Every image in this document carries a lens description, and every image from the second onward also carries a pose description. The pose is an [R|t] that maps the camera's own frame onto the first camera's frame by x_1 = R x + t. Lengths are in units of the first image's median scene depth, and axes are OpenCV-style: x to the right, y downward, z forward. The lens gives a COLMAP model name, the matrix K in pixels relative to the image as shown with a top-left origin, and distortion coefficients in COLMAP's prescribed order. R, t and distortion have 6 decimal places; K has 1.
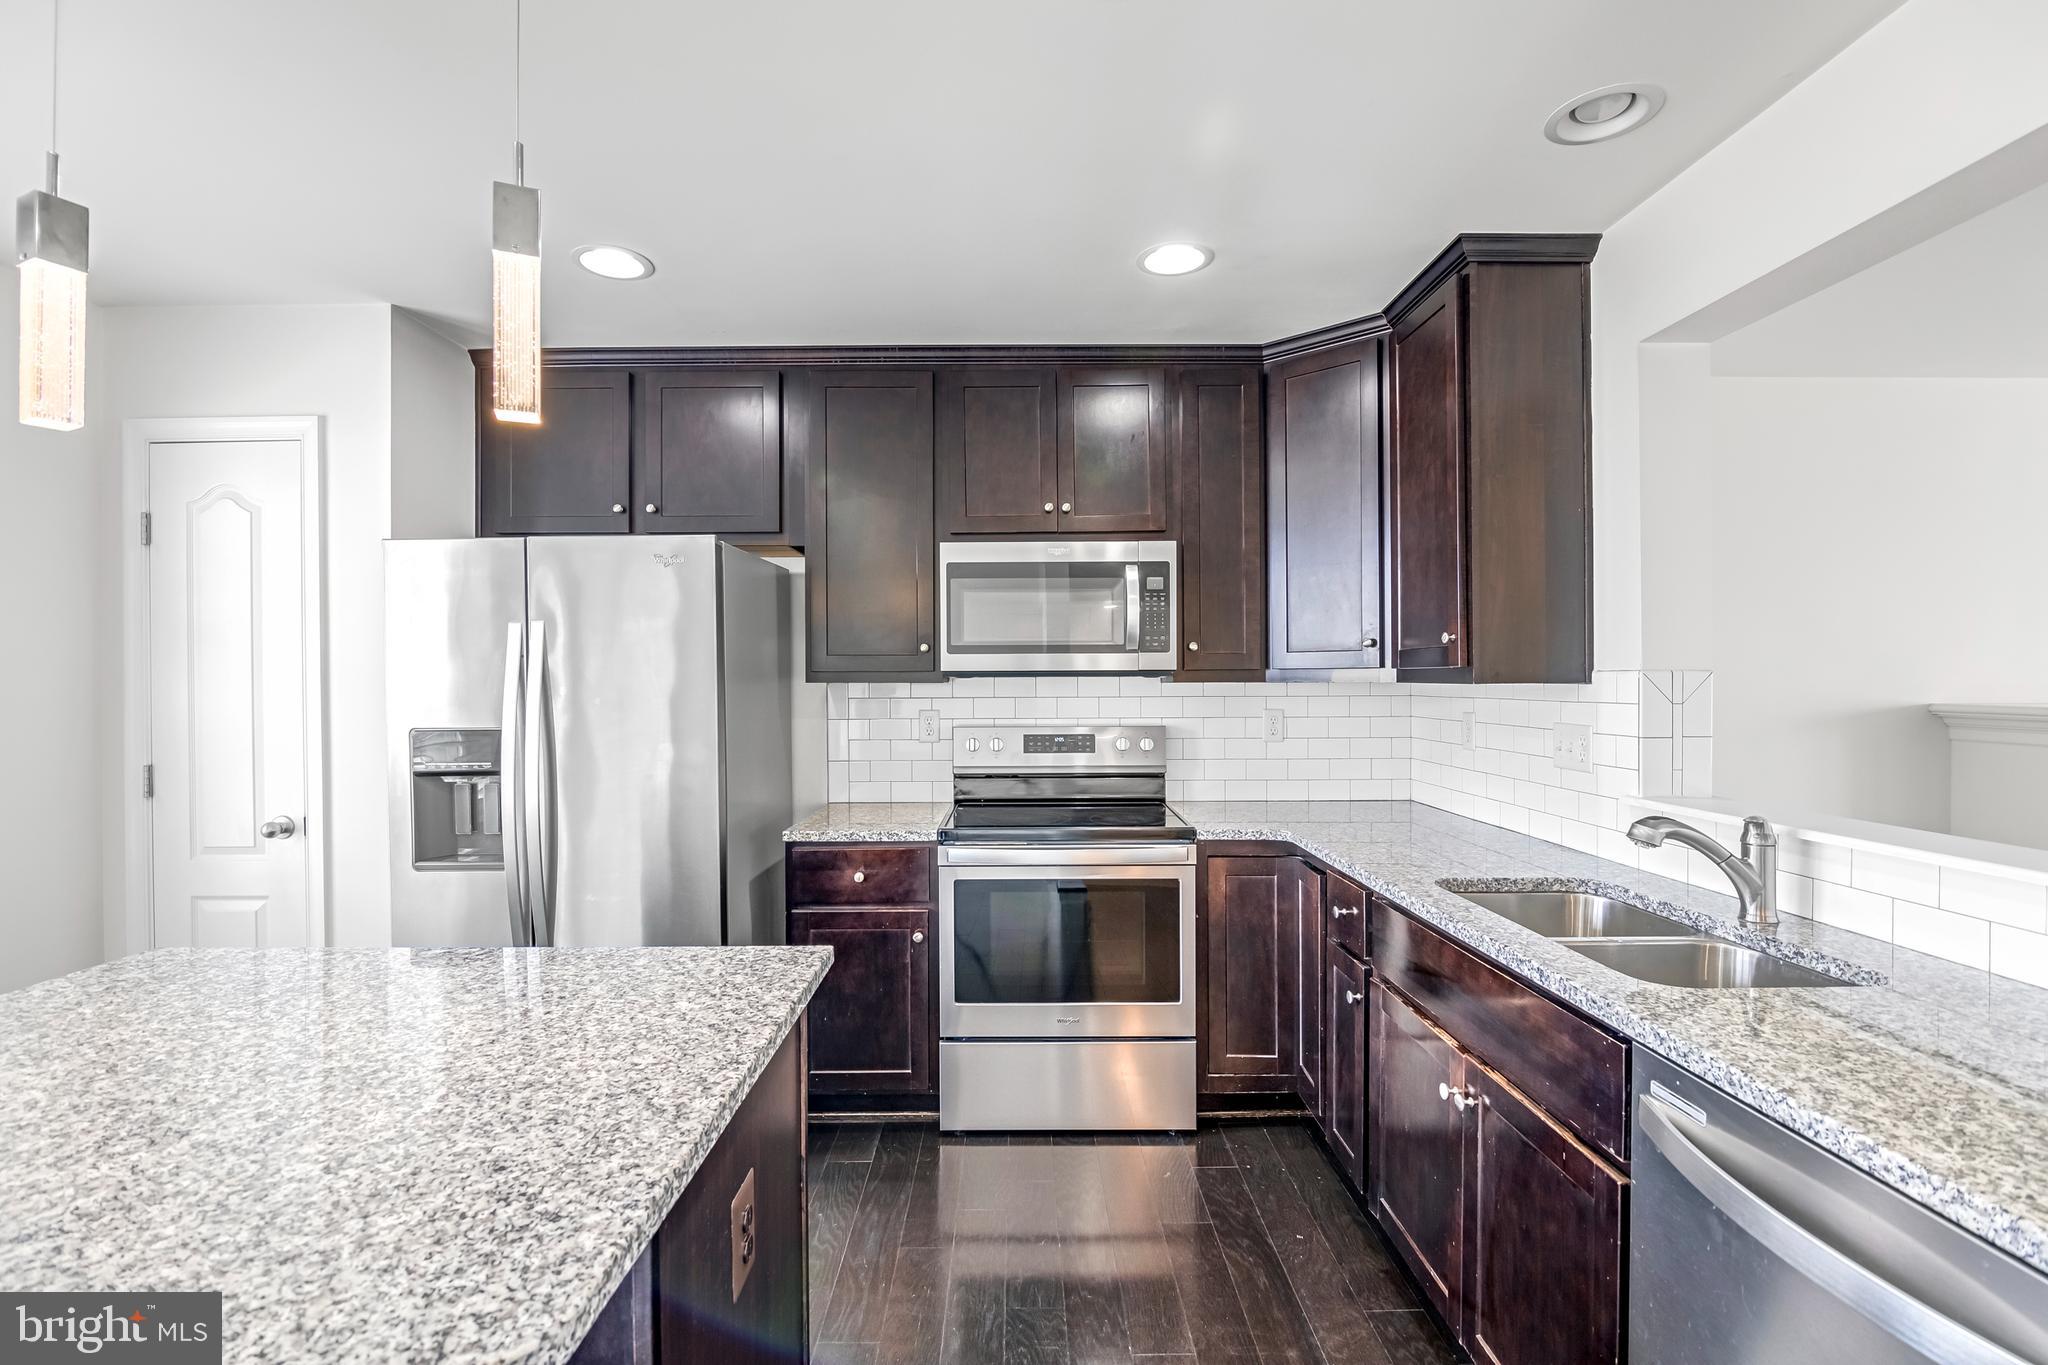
lens RADIAL K [[935.3, 0, 1038.9], [0, 935.3, 675.4], [0, 0, 1]] dist [-0.009184, -0.002477]
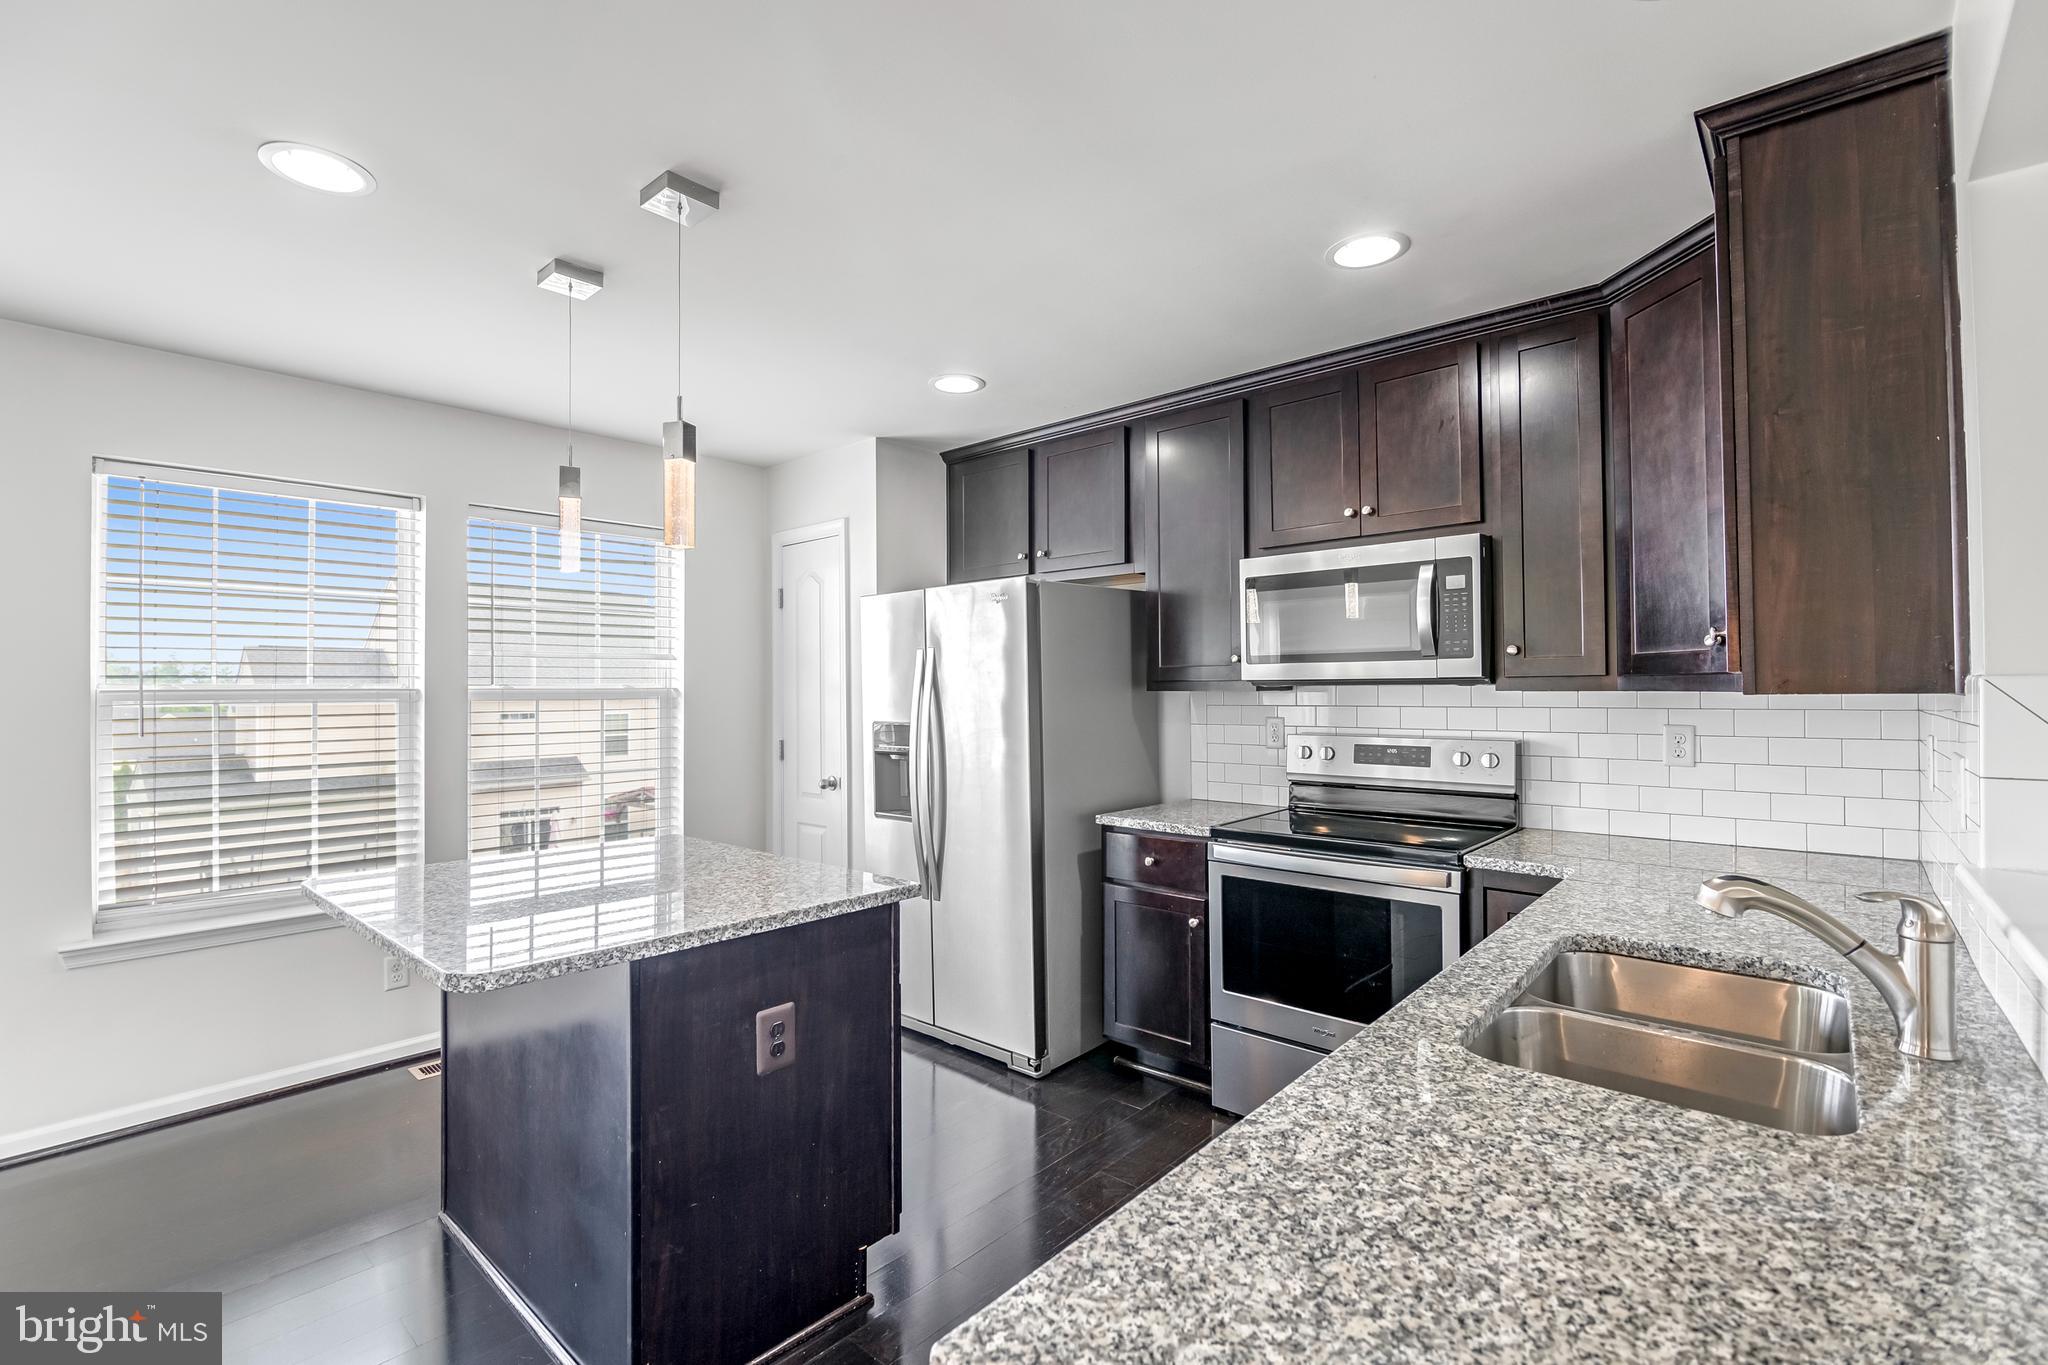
lens RADIAL K [[935.3, 0, 1009.7], [0, 935.3, 679.3], [0, 0, 1]] dist [-0.009184, -0.002477]
pose [[0.732282, -0.007245, -0.680963, 0.484831], [0.004997, 0.999974, -0.005265, -0.001980], [0.680983, 0.000453, 0.732299, 0.046412]]
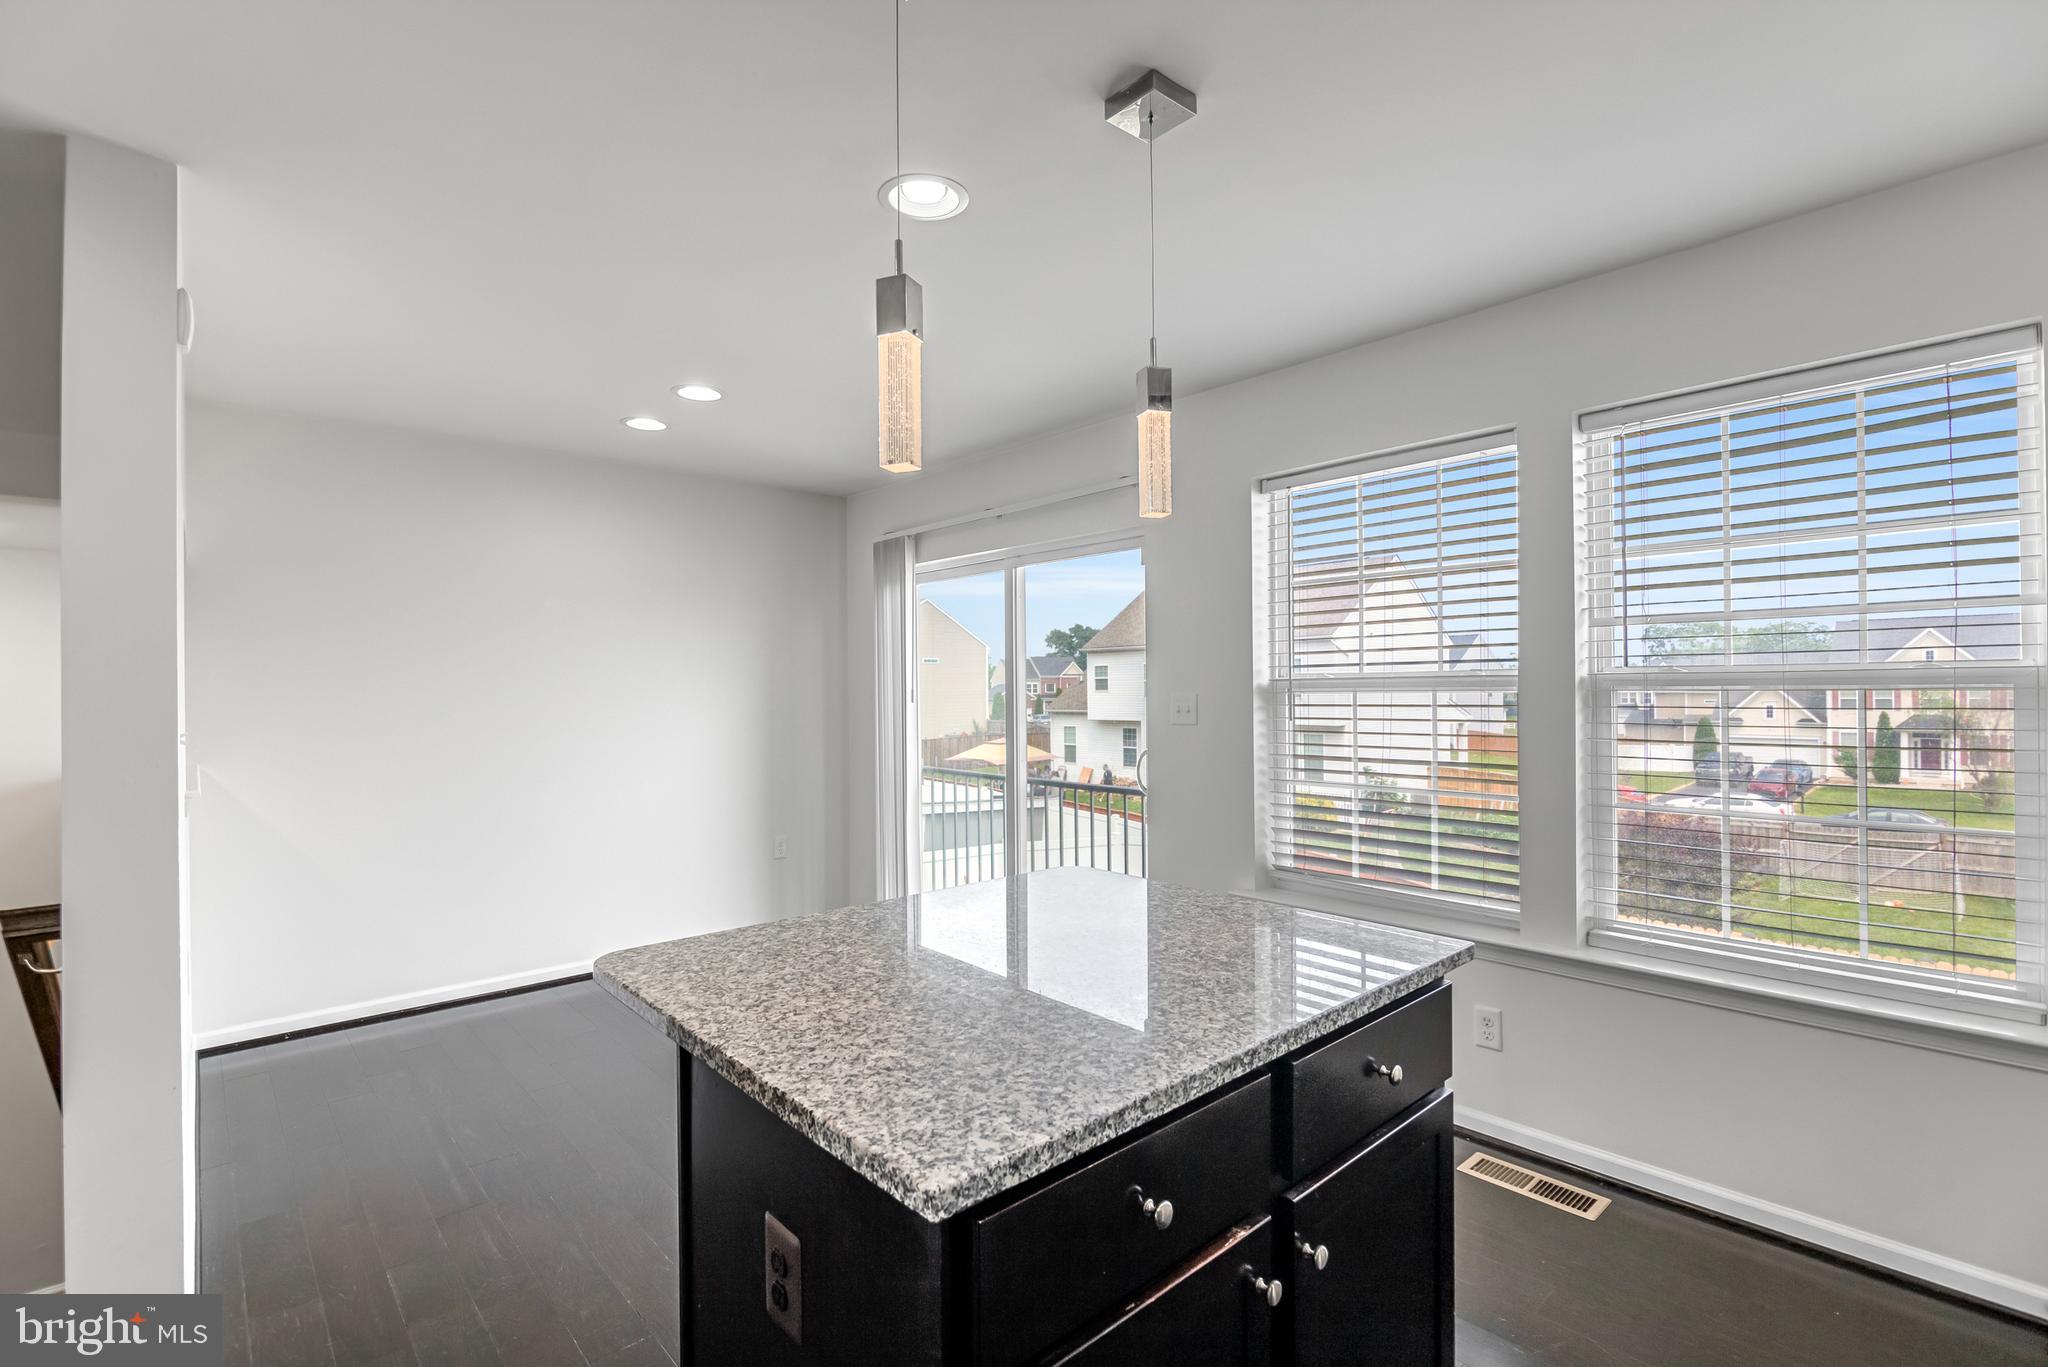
lens RADIAL K [[935.3, 0, 1028.4], [0, 935.3, 685.2], [0, 0, 1]] dist [-0.009184, -0.002477]
pose [[-0.755564, 0.012531, -0.654956, 0.047681], [0.017891, 0.999839, -0.001509, 0.002992], [0.654831, -0.012858, -0.755666, 0.854491]]
